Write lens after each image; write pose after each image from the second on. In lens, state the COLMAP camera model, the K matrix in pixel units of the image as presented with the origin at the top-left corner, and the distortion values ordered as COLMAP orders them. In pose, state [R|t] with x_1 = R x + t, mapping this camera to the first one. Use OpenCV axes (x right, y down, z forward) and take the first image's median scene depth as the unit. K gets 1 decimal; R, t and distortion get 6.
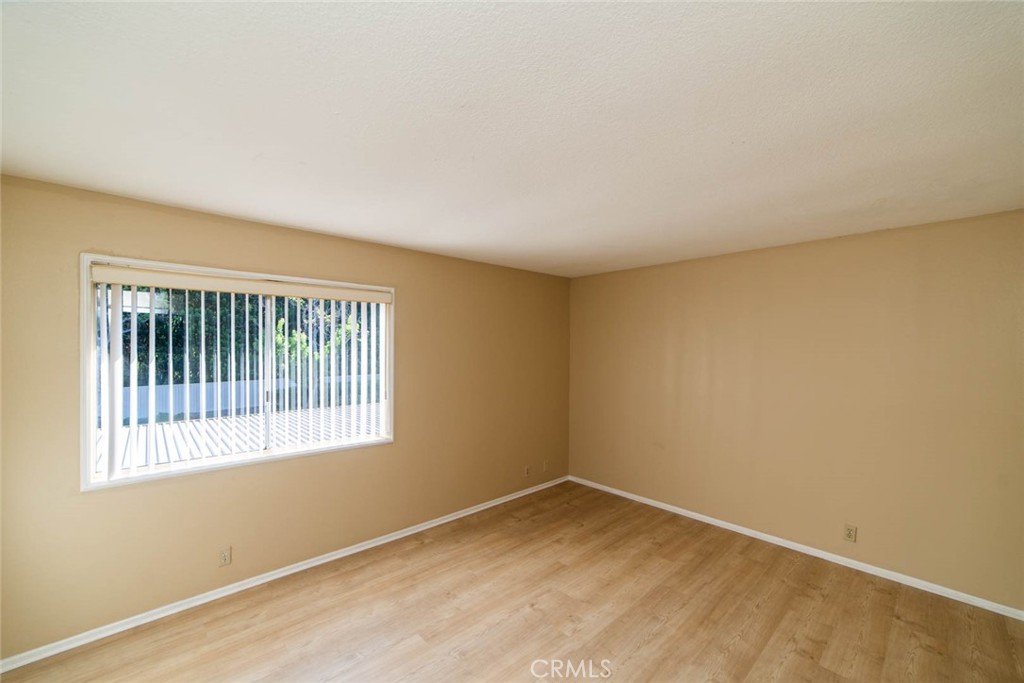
lens RADIAL K [[401.2, 0, 495.3], [0, 401.2, 350.9], [0, 0, 1]] dist [-0.018631, 0.005408]
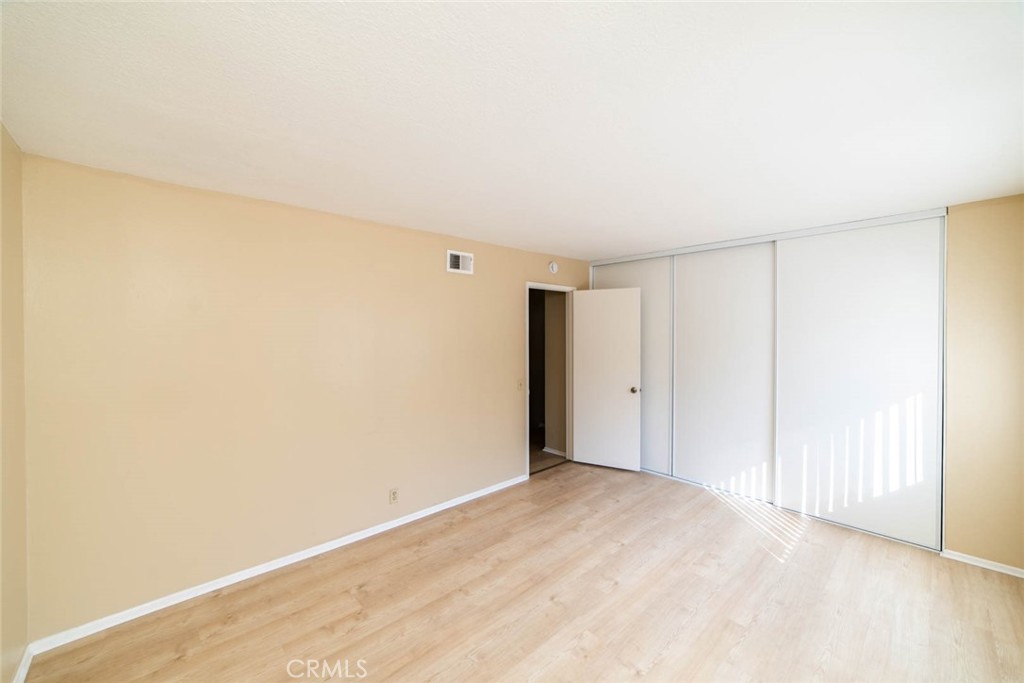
lens RADIAL K [[401.2, 0, 504.3], [0, 401.2, 337.4], [0, 0, 1]] dist [-0.018631, 0.005408]
pose [[-0.999981, -0.001271, -0.006036, 0.317158], [-0.001414, 0.999714, 0.023875, 0.000669], [0.006004, 0.023883, -0.999697, 1.577402]]
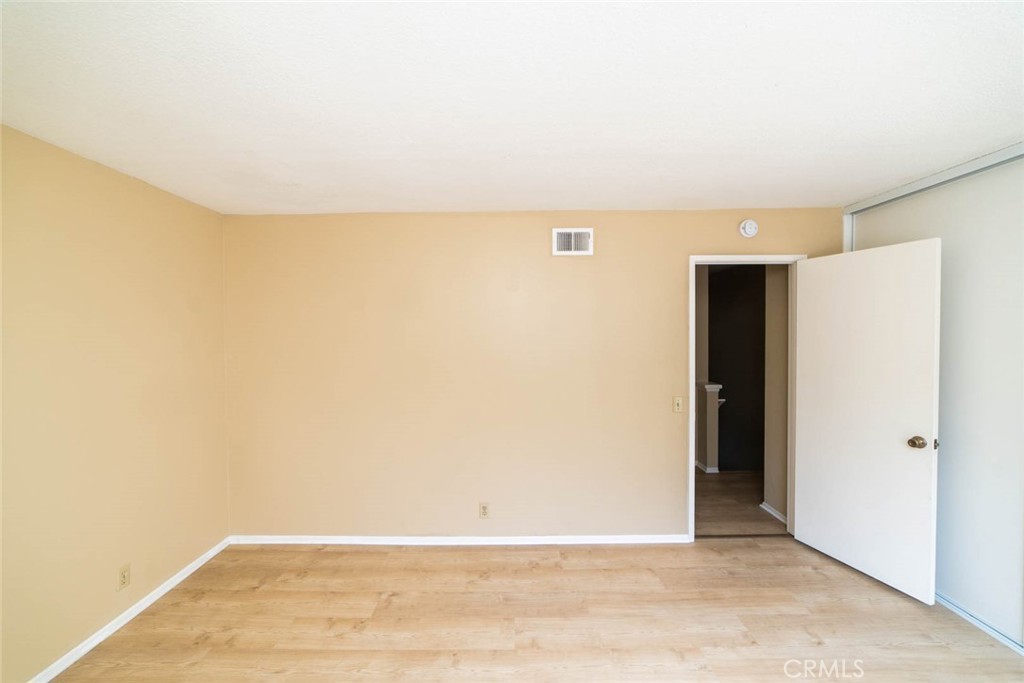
lens RADIAL K [[401.2, 0, 505.7], [0, 401.2, 337.9], [0, 0, 1]] dist [-0.018631, 0.005408]
pose [[-0.734811, -0.010949, 0.678184, -0.135292], [0.014147, 0.999405, 0.031463, 0.000641], [-0.678125, 0.032714, -0.734218, 1.138012]]
